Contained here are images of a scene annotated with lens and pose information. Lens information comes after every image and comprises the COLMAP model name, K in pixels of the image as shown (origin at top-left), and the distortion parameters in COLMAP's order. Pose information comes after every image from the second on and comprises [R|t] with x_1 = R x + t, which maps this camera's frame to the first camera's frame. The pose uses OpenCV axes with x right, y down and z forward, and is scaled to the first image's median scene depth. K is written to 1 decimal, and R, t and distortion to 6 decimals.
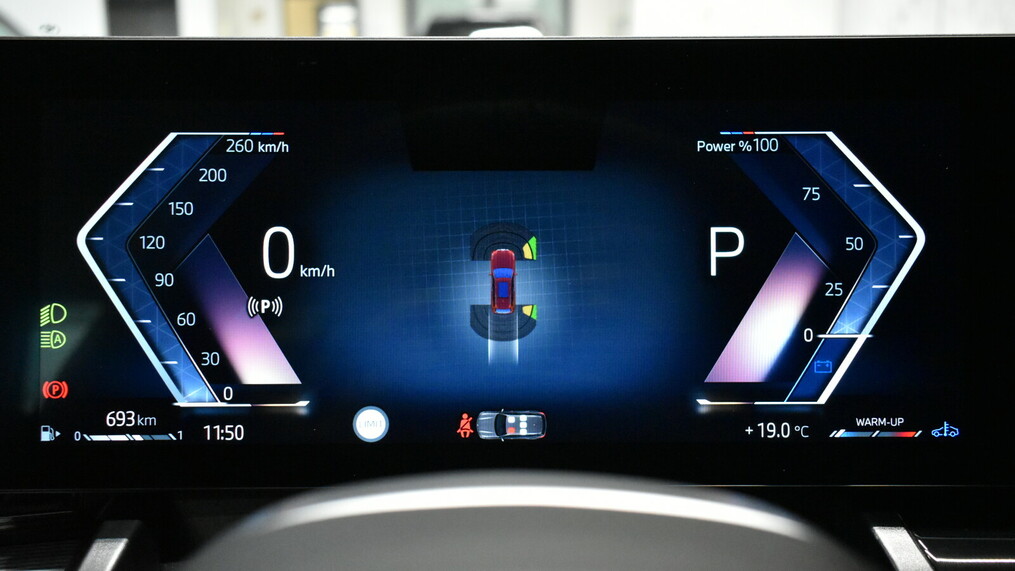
lens RADIAL K [[1231.6, 0, 504.3], [0, 1231.6, 279.9], [0, 0, 1]] dist [-0.024031, 0.000000]
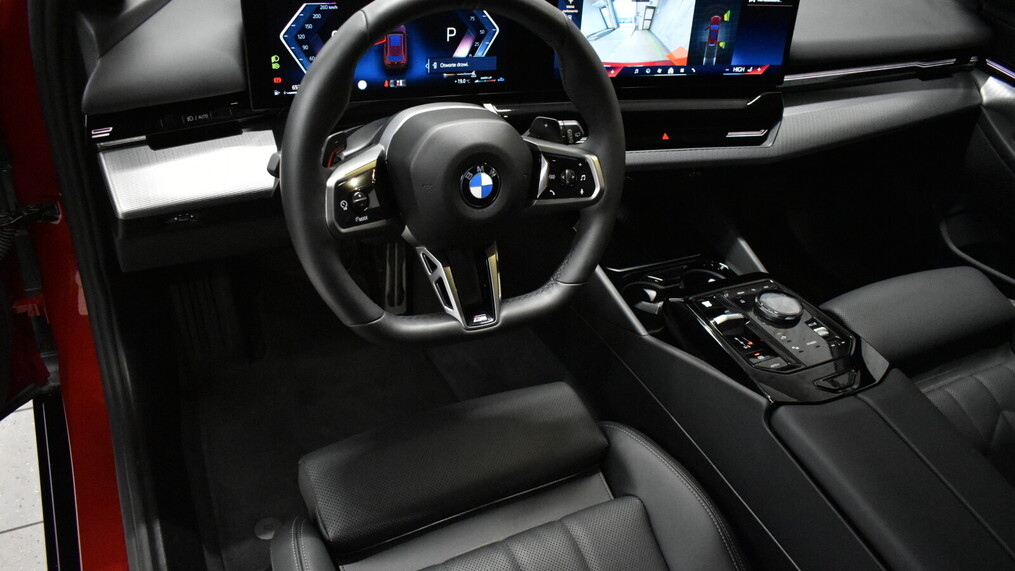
lens RADIAL K [[761.5, 0, 504.7], [0, 761.5, 287.3], [0, 0, 1]] dist [-0.021086, -0.001910]
pose [[0.899286, -0.158687, 0.407558, -0.759750], [-0.057694, 0.880671, 0.470201, -0.452516], [-0.433540, -0.446359, 0.782820, -1.275065]]
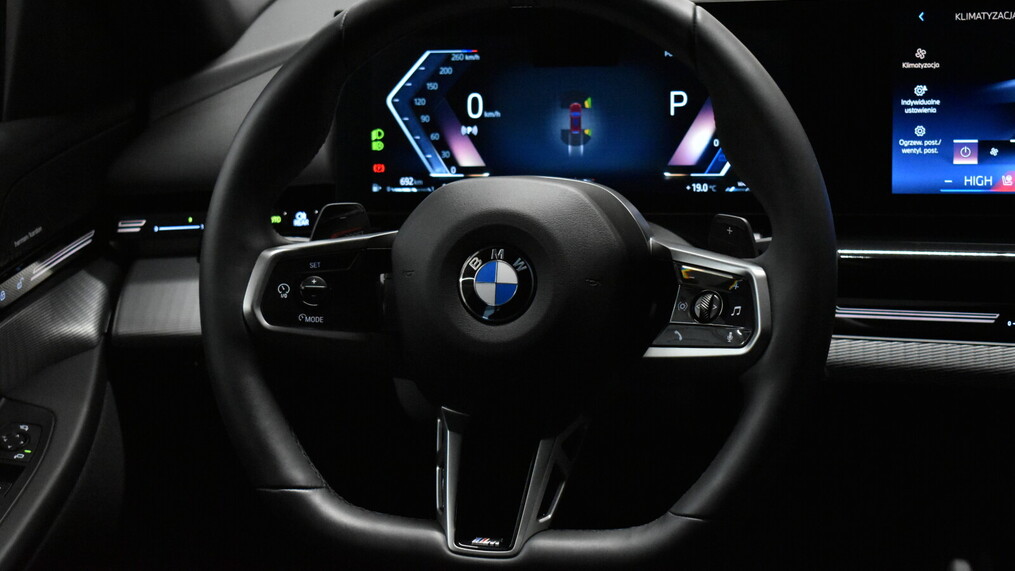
lens RADIAL K [[1872.7, 0, 499.7], [0, 1872.7, 287.6], [0, 0, 1]] dist [-0.084724, 0.000000]
pose [[0.965653, 0.016440, -0.259315, 0.727124], [0.008315, 0.995530, 0.094078, -0.012886], [0.259703, -0.093003, 0.961200, -2.218021]]
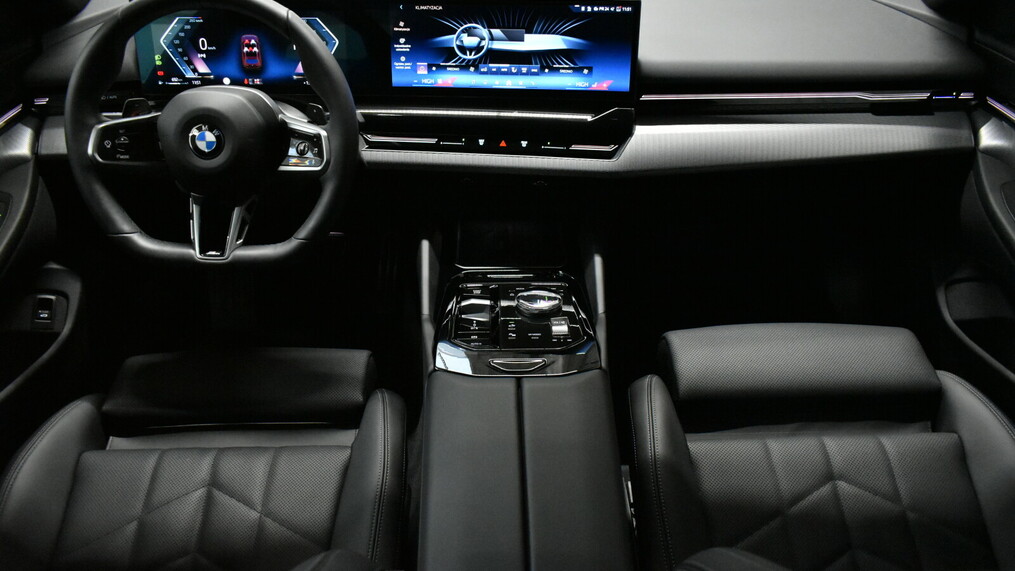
lens RADIAL K [[761.5, 0, 508.8], [0, 761.5, 280.4], [0, 0, 1]] dist [-0.021086, -0.001910]
pose [[0.999925, 0.009073, 0.008168, 0.988273], [-0.011424, 0.931356, 0.363932, -0.251203], [-0.004305, -0.363998, 0.931390, -2.080150]]
